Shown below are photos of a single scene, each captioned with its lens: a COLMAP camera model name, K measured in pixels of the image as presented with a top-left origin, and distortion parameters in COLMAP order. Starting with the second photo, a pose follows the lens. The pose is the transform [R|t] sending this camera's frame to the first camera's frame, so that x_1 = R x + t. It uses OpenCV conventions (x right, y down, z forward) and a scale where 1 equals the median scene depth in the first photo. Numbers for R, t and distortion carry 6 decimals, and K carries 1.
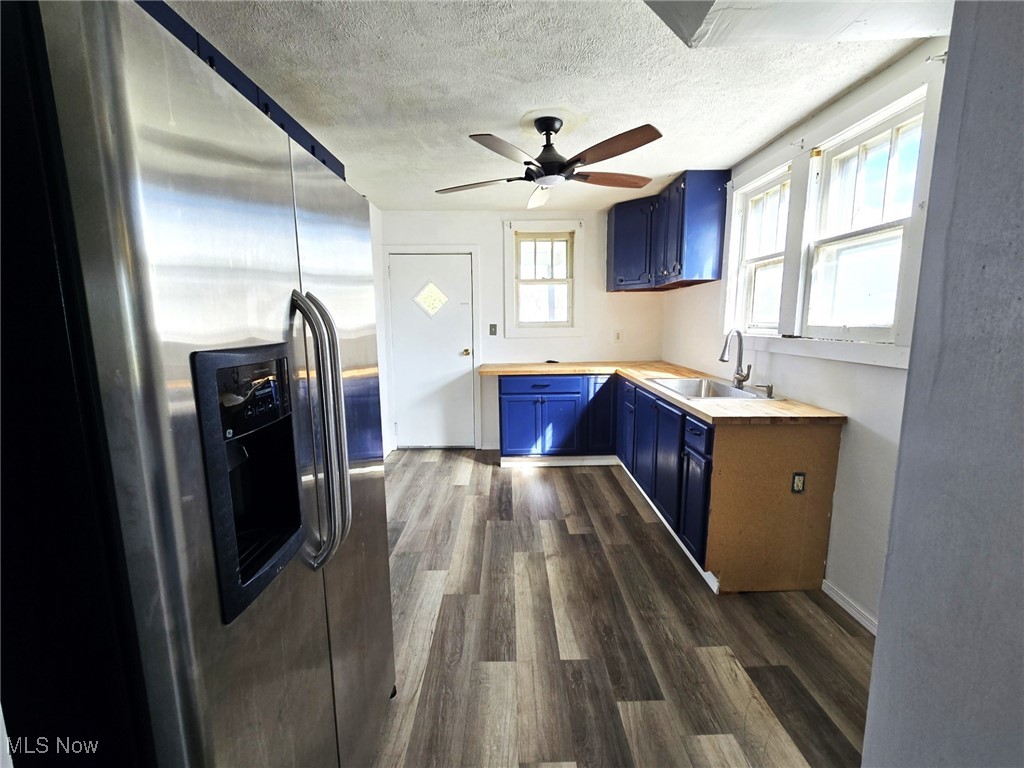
lens RADIAL K [[423.5, 0, 520.6], [0, 423.5, 385.2], [0, 0, 1]] dist [-0.002414, -0.000137]
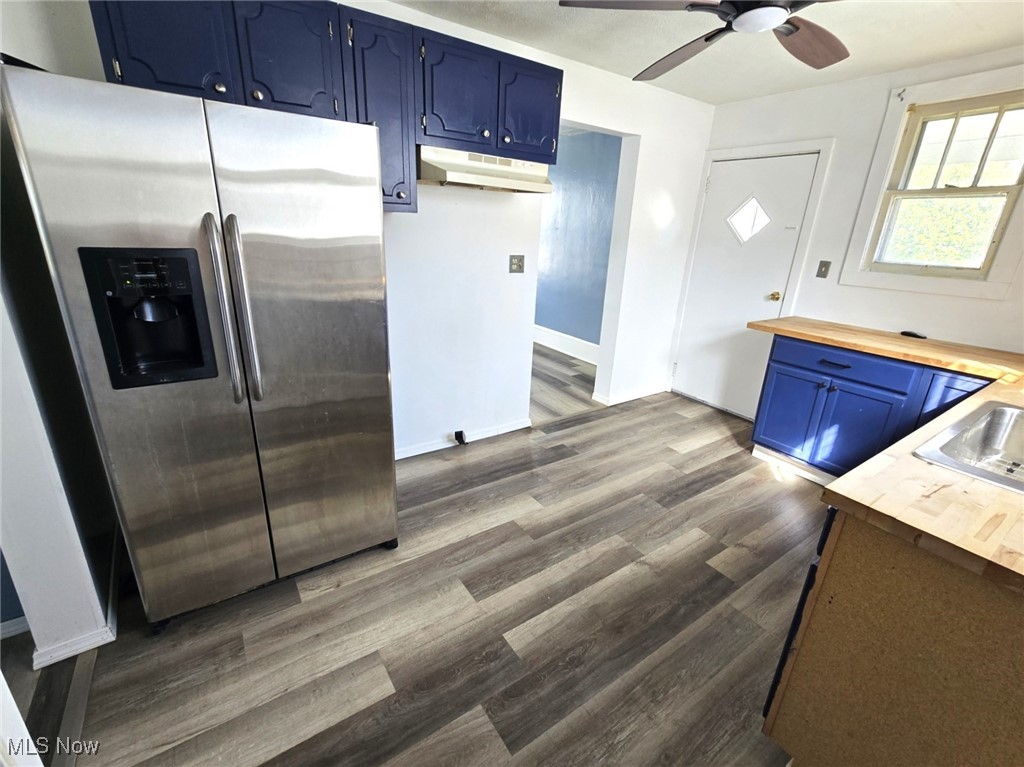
lens RADIAL K [[444.5, 0, 512.0], [0, 444.5, 383.5], [0, 0, 1]] dist [-0.000787, -0.000132]
pose [[0.554727, 0.307809, -0.773001, 0.399078], [-0.180291, 0.951448, 0.249485, -0.066438], [0.812264, 0.000969, 0.583289, 0.265448]]
